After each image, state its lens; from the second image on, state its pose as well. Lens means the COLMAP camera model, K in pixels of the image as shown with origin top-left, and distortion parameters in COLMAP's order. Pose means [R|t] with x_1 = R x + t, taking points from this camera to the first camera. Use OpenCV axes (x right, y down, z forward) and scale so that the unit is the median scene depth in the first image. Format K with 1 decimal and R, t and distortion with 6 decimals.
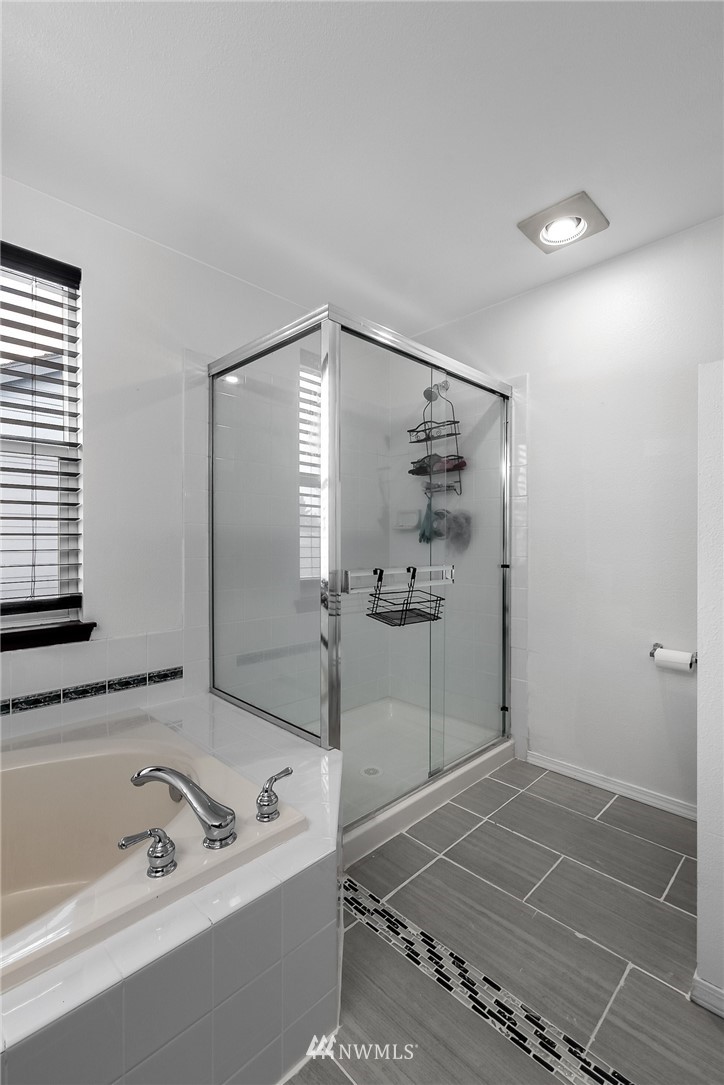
lens RADIAL K [[482.7, 0, 362.0], [0, 482.7, 542.5], [0, 0, 1]] dist [0.004271, 0.000477]
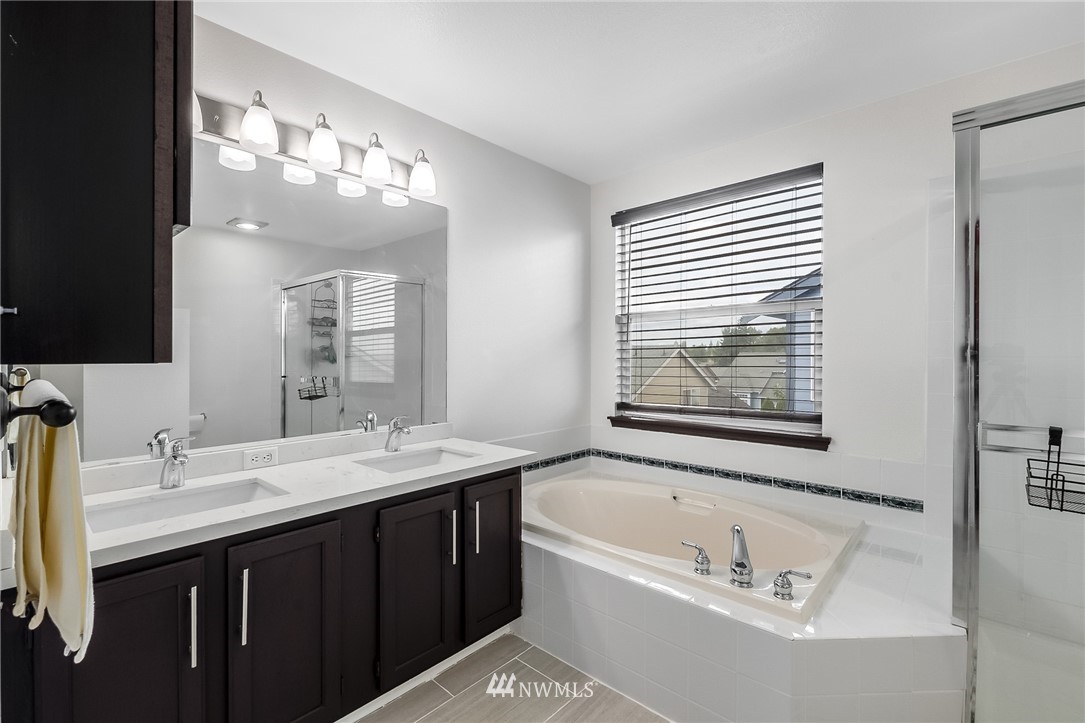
lens RADIAL K [[482.7, 0, 535.8], [0, 482.7, 359.6], [0, 0, 1]] dist [0.004271, 0.000477]
pose [[0.052194, 0.008527, -0.998601, 0.659253], [-0.011896, 0.999898, 0.007916, -0.037947], [0.998566, 0.011466, 0.052290, 0.171298]]
